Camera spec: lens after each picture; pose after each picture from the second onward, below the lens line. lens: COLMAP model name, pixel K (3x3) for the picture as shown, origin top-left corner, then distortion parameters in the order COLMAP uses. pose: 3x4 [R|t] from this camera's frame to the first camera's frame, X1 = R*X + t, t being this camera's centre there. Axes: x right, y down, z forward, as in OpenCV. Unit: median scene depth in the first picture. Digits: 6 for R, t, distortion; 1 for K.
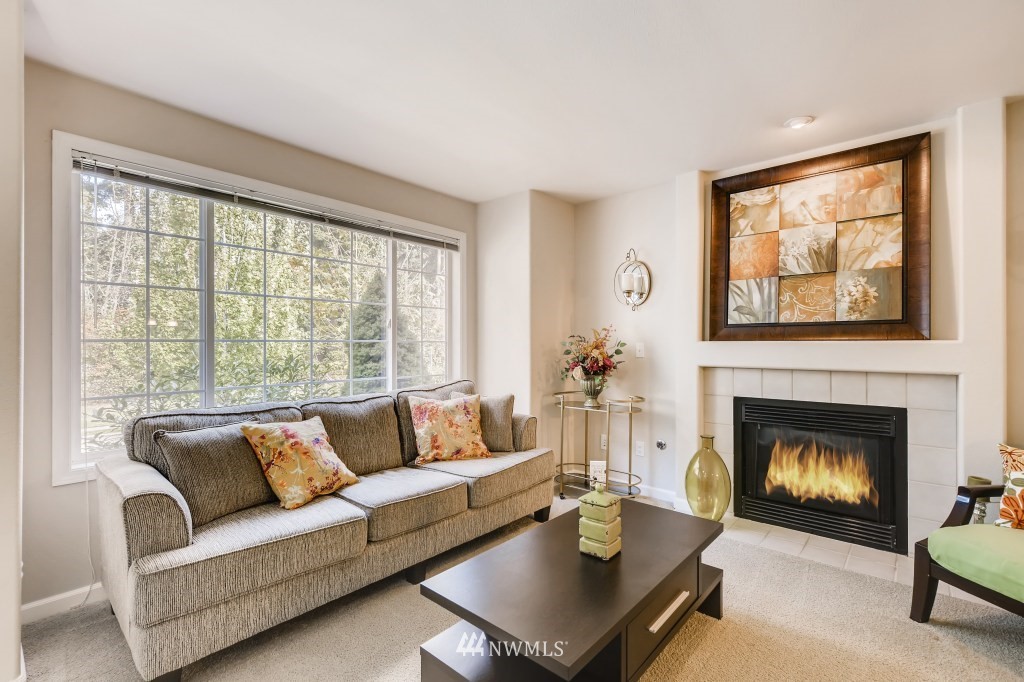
lens RADIAL K [[454.8, 0, 511.5], [0, 454.8, 347.3], [0, 0, 1]] dist [0.001801, -0.000449]
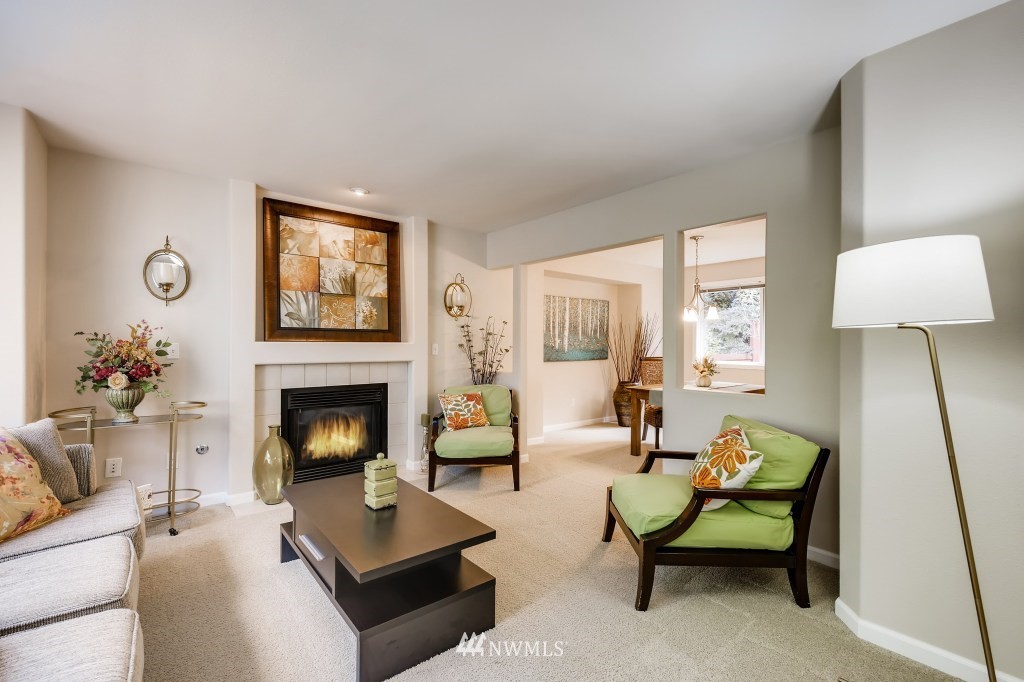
lens RADIAL K [[454.8, 0, 511.5], [0, 454.8, 347.3], [0, 0, 1]] dist [0.001801, -0.000449]
pose [[0.160556, -0.007440, 0.986999, -0.619916], [0.000576, 0.999972, 0.007444, -0.008032], [-0.987027, -0.000627, 0.160556, 0.248955]]
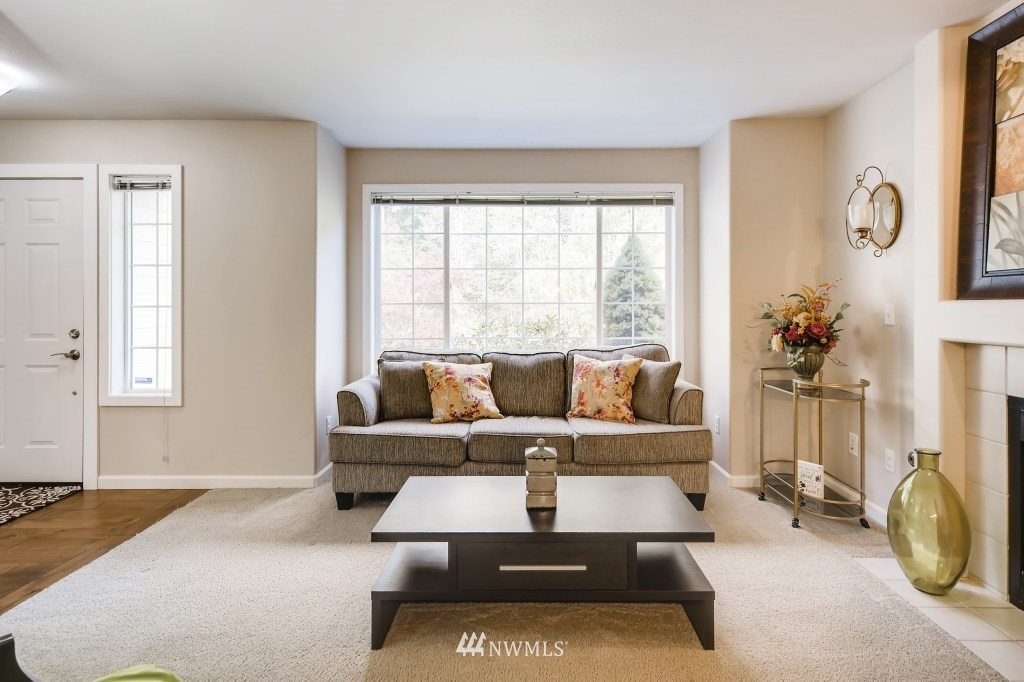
lens RADIAL K [[515.8, 0, 525.1], [0, 515.8, 307.8], [0, 0, 1]] dist [-0.000164, -0.000423]
pose [[0.656910, 0.001364, -0.753968, 0.630827], [-0.003634, 0.999992, -0.001356, -0.000249], [0.753960, 0.003631, 0.656910, 0.112642]]
